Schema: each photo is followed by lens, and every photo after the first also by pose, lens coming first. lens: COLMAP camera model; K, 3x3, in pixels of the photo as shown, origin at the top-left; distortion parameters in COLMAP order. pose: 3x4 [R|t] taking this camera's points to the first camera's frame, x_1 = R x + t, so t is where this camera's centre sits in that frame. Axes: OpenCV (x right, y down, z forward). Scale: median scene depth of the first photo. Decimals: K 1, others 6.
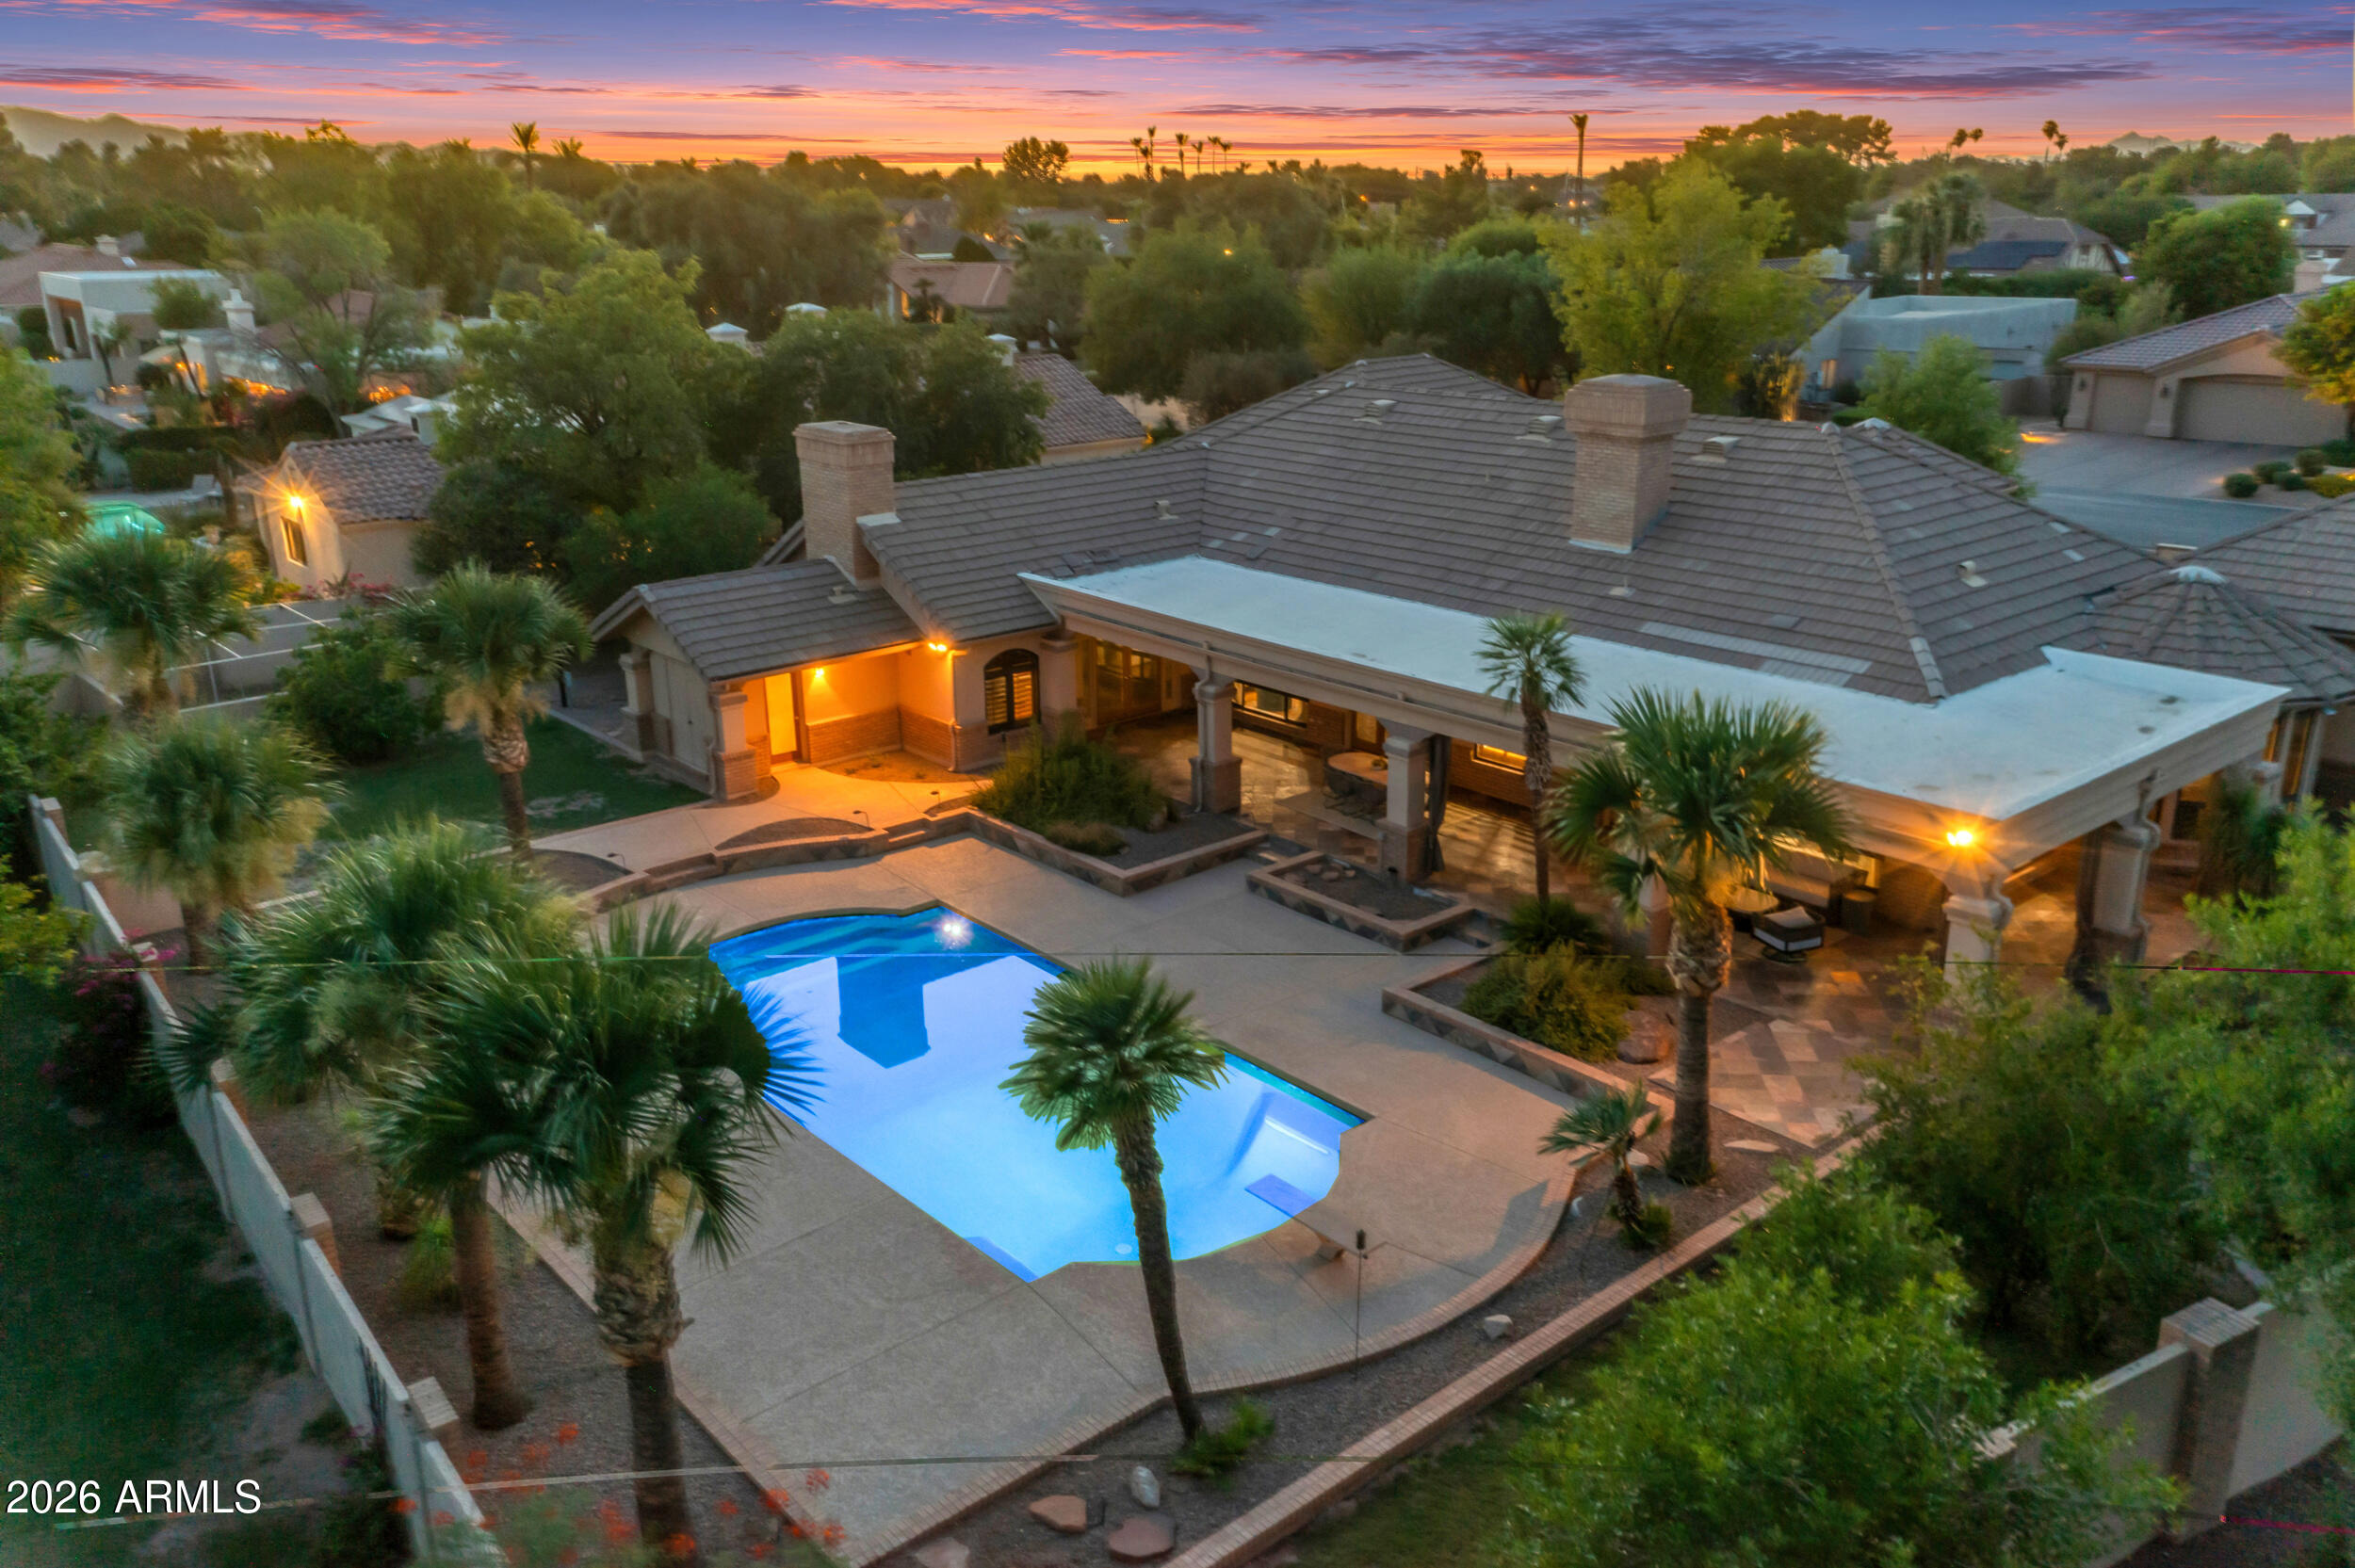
lens RADIAL K [[1792.0, 0, 1177.5], [0, 1792.0, 784.0], [0, 0, 1]] dist [0.100889, -0.049151]
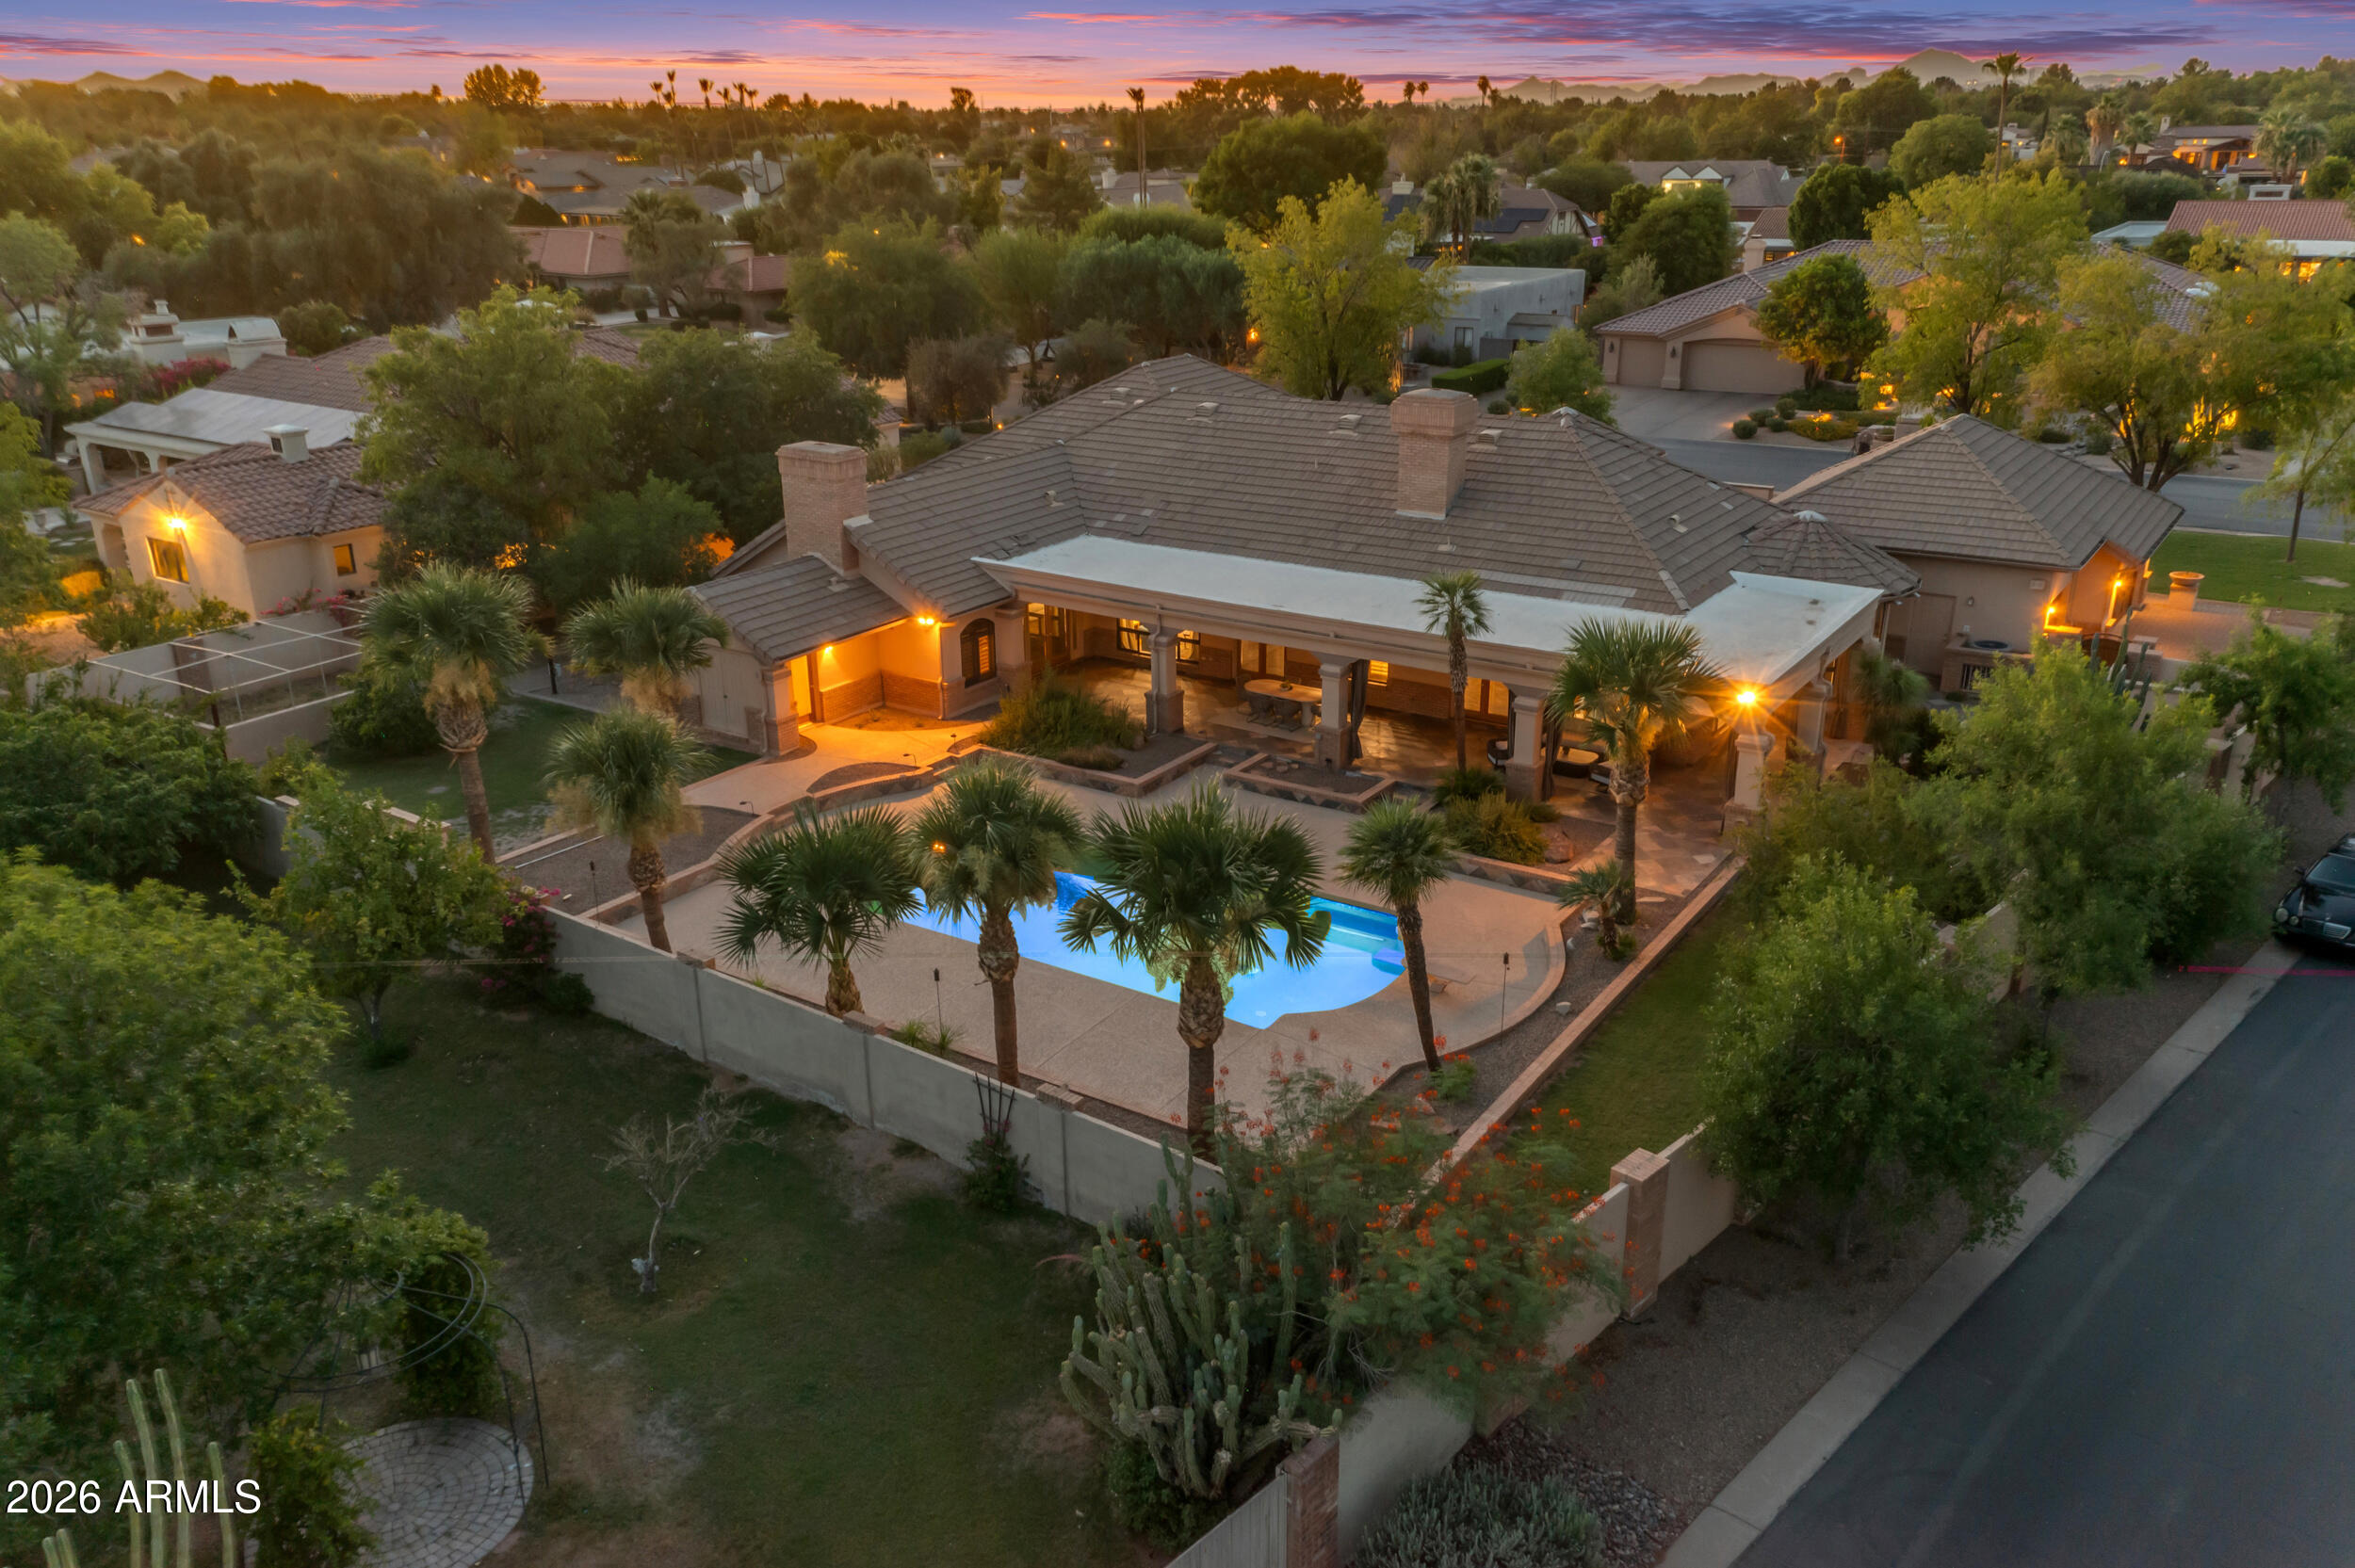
lens RADIAL K [[1792.0, 0, 1177.5], [0, 1792.0, 784.0], [0, 0, 1]] dist [0.100889, -0.049151]
pose [[0.962461, -0.091344, 0.255587, -0.303080], [0.082512, 0.995570, 0.045090, -0.005250], [-0.258573, -0.022308, 0.965734, -0.267603]]
